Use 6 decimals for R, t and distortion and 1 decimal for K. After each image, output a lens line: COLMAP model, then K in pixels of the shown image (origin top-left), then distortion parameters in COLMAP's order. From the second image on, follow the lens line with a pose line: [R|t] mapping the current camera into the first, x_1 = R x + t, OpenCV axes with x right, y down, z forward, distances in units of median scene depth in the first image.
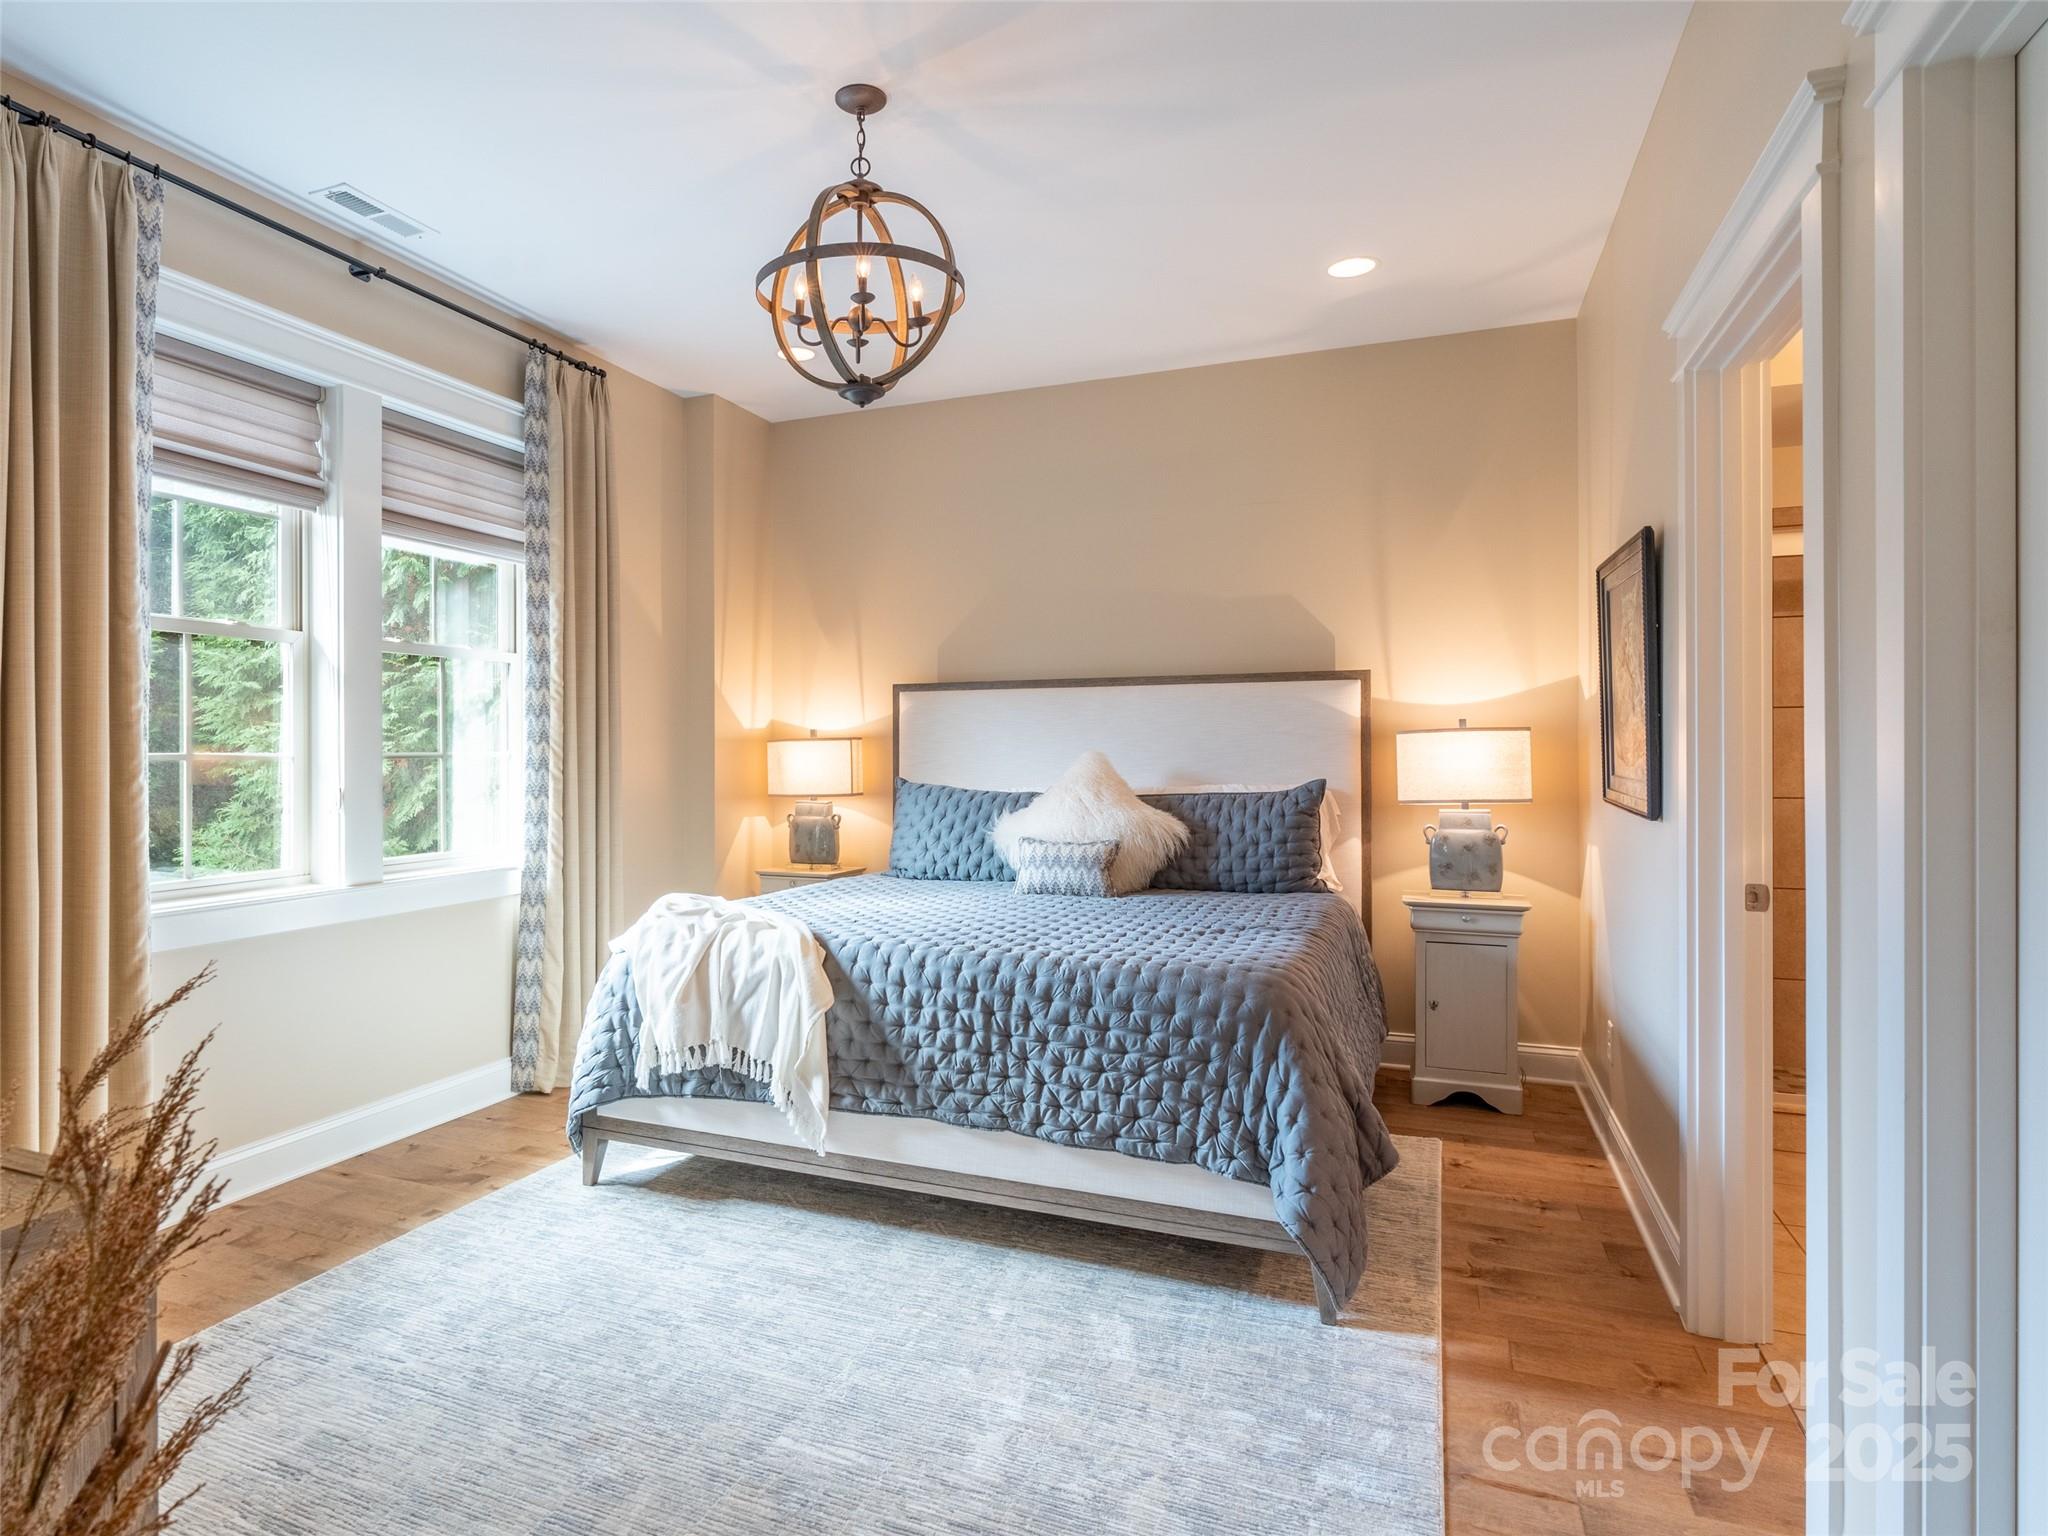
lens RADIAL K [[1064.9, 0, 1022.1], [0, 1064.9, 760.9], [0, 0, 1]] dist [-0.001864, 0.000111]
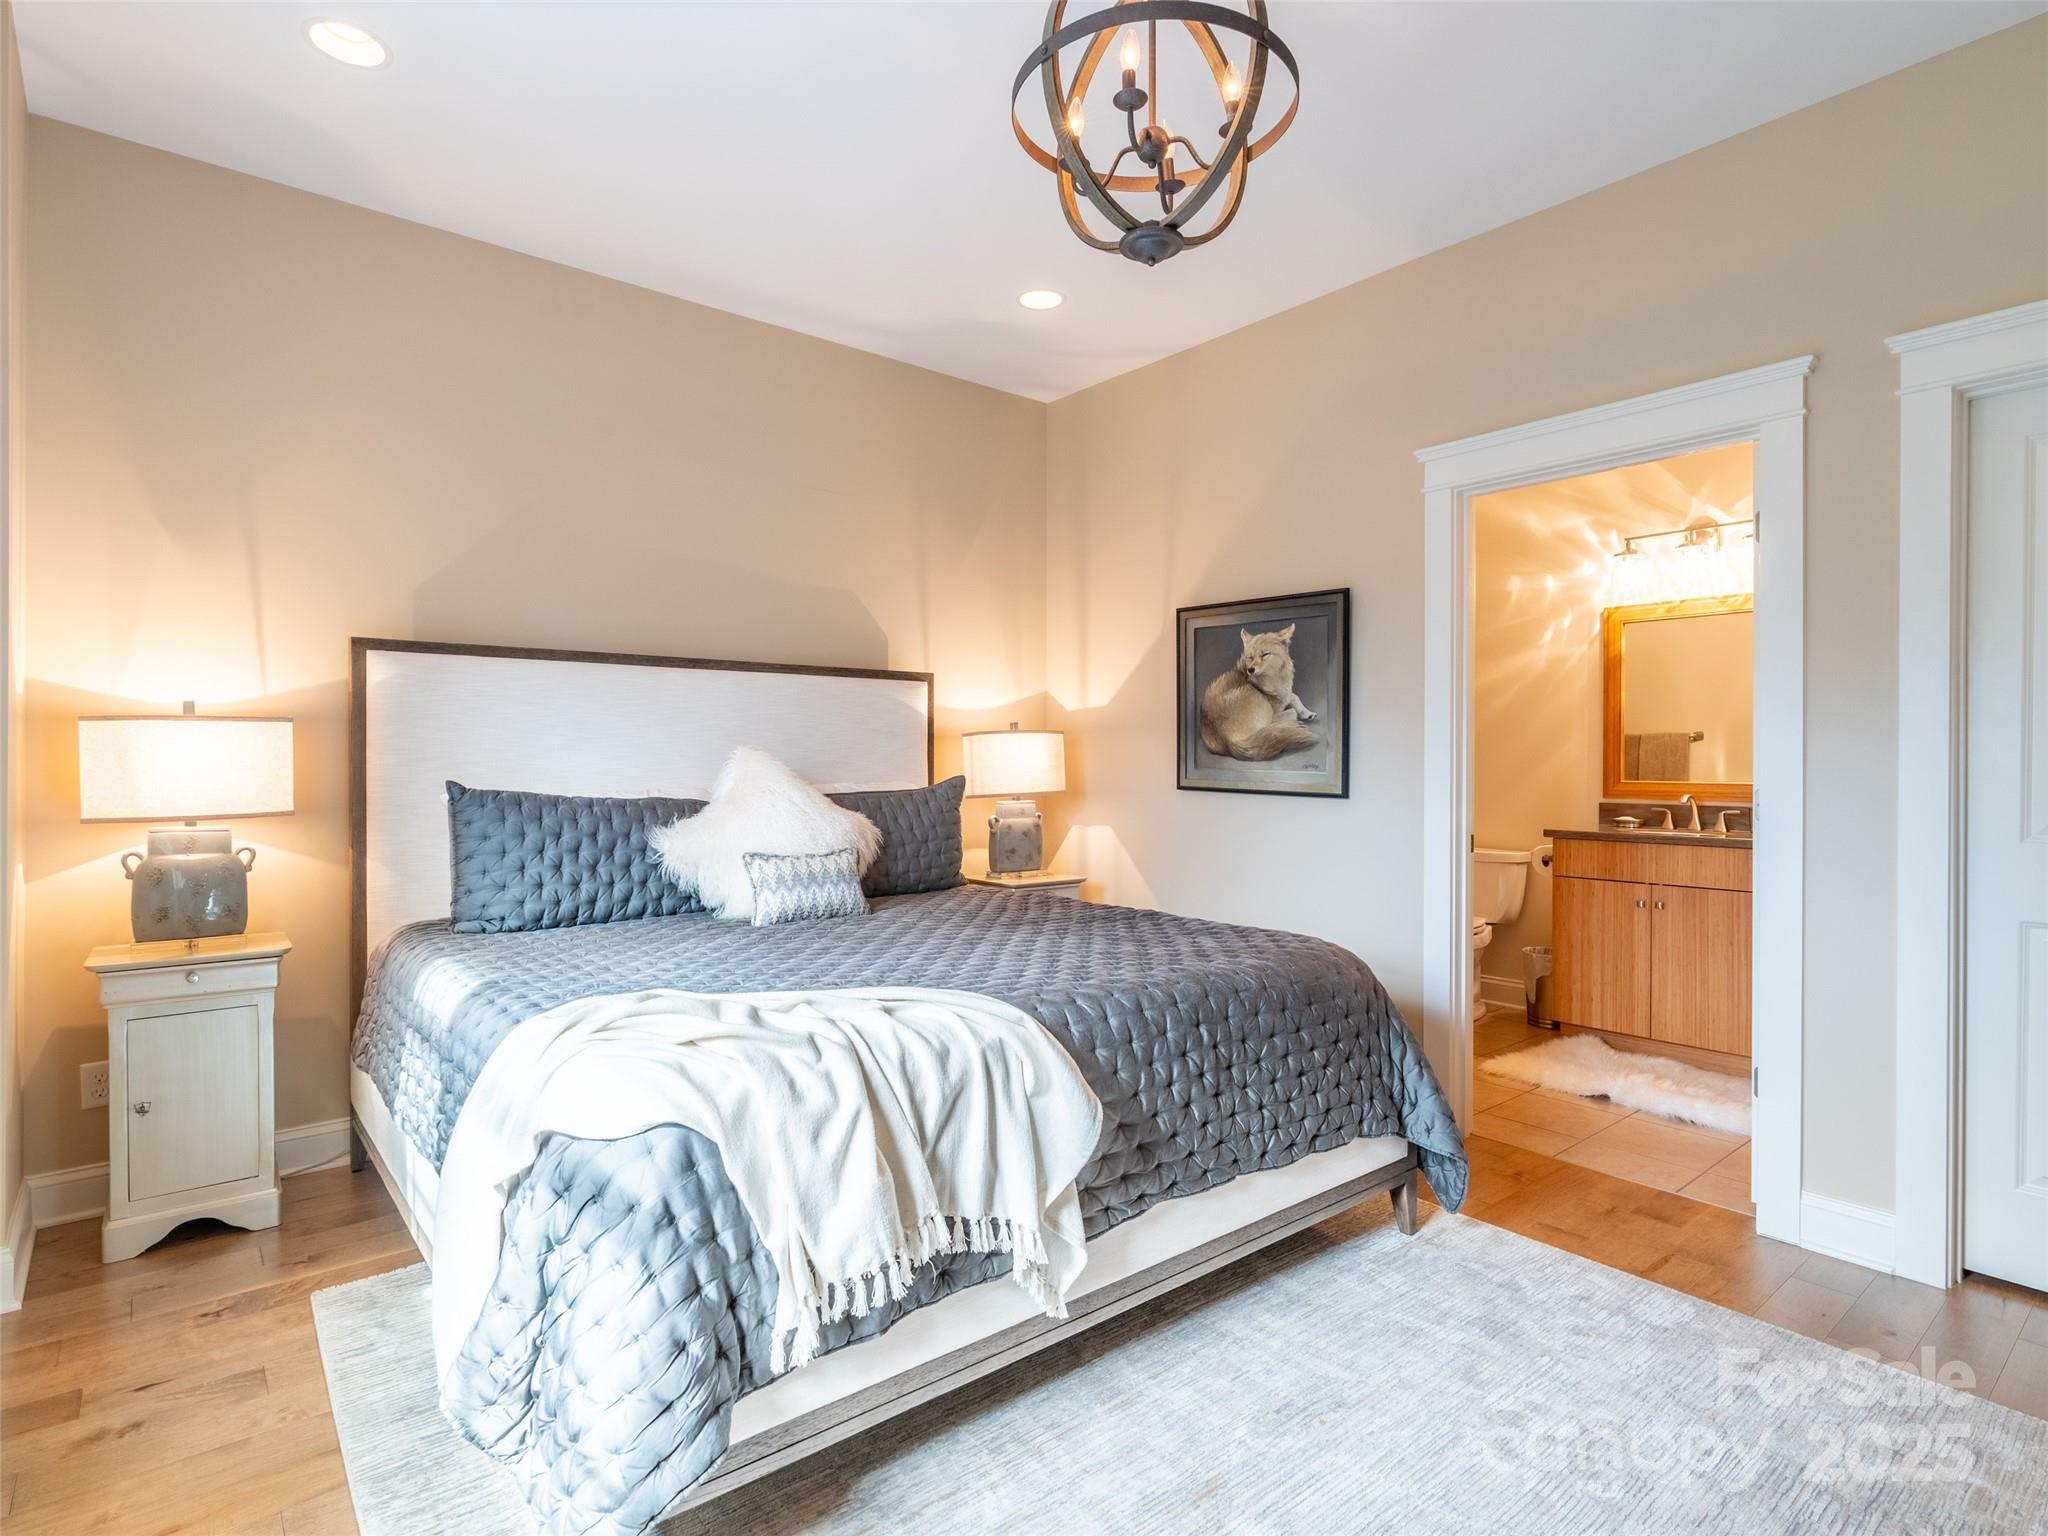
lens RADIAL K [[960.8, 0, 1024.0], [0, 960.8, 768.0], [0, 0, 1]] dist [-0.003010, -0.000209]
pose [[0.558090, -0.003566, 0.829772, -0.446362], [0.001354, 0.999993, 0.003387, 0.006337], [-0.829779, -0.000767, 0.558092, 0.414547]]
